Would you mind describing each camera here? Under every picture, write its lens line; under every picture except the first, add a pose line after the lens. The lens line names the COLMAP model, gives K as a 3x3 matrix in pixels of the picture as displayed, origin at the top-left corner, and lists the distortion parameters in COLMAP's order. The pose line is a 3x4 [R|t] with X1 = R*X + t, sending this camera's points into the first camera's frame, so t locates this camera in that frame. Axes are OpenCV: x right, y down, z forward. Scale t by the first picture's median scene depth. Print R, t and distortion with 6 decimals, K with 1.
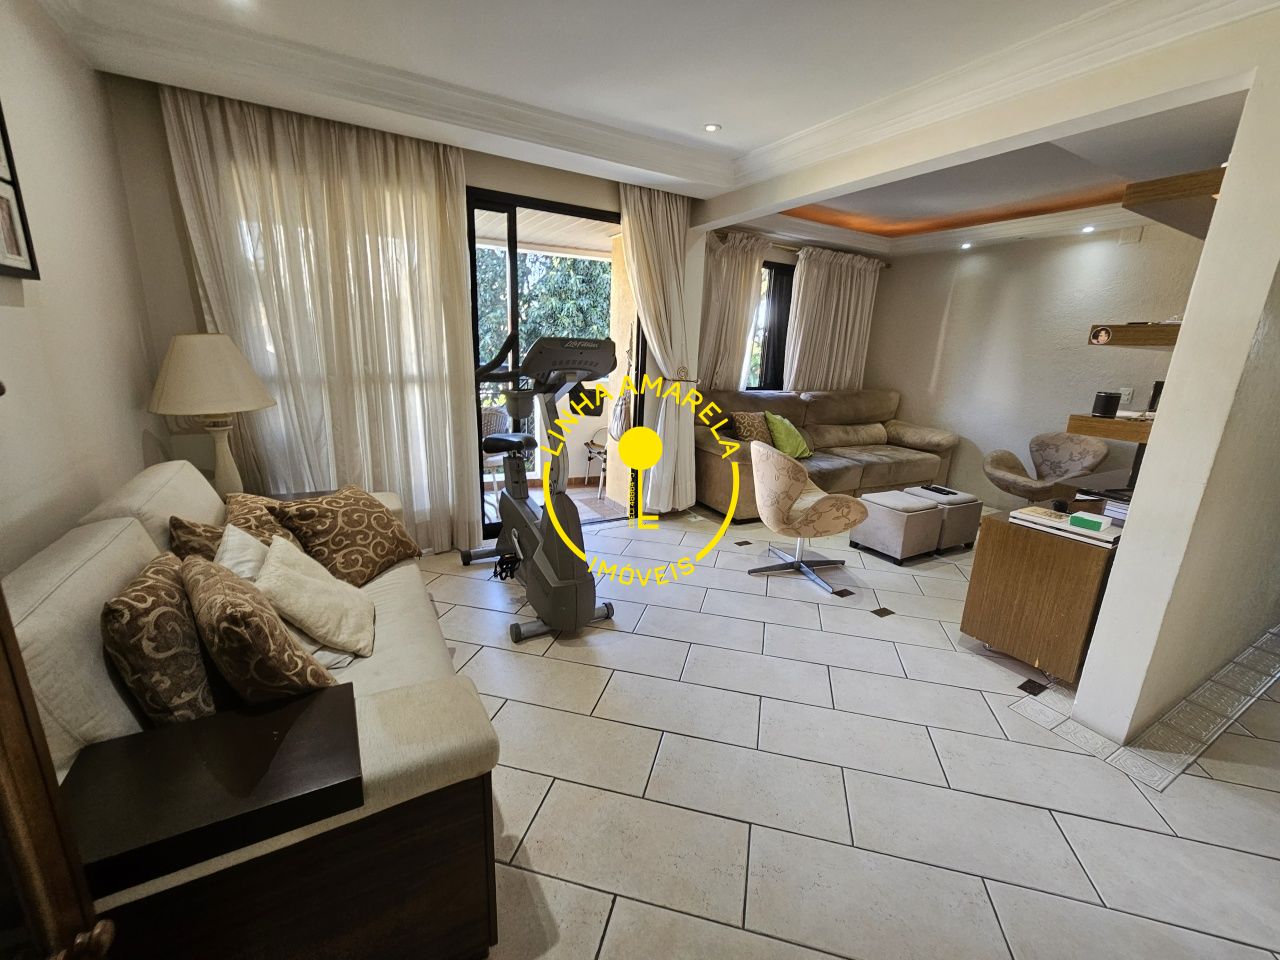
lens RADIAL K [[527.7, 0, 644.6], [0, 527.7, 483.0], [0, 0, 1]] dist [-0.000081, 0.000597]
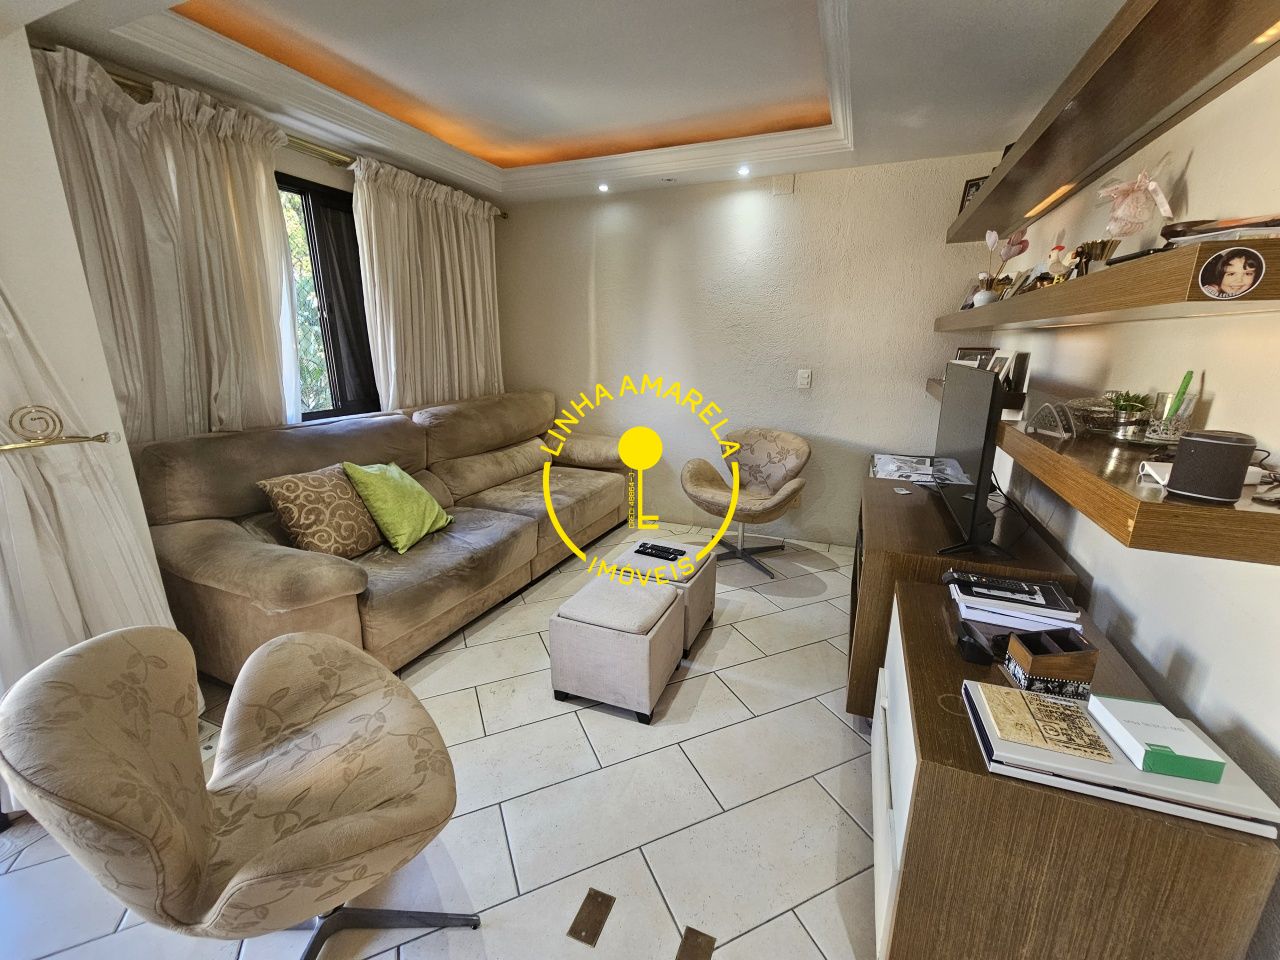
lens RADIAL K [[527.7, 0, 640.9], [0, 527.7, 470.9], [0, 0, 1]] dist [-0.000081, 0.000597]
pose [[0.787126, -0.187823, 0.587499, 0.142599], [0.186529, 0.980394, 0.063522, -0.099620], [-0.587911, 0.059585, 0.806728, 0.385467]]
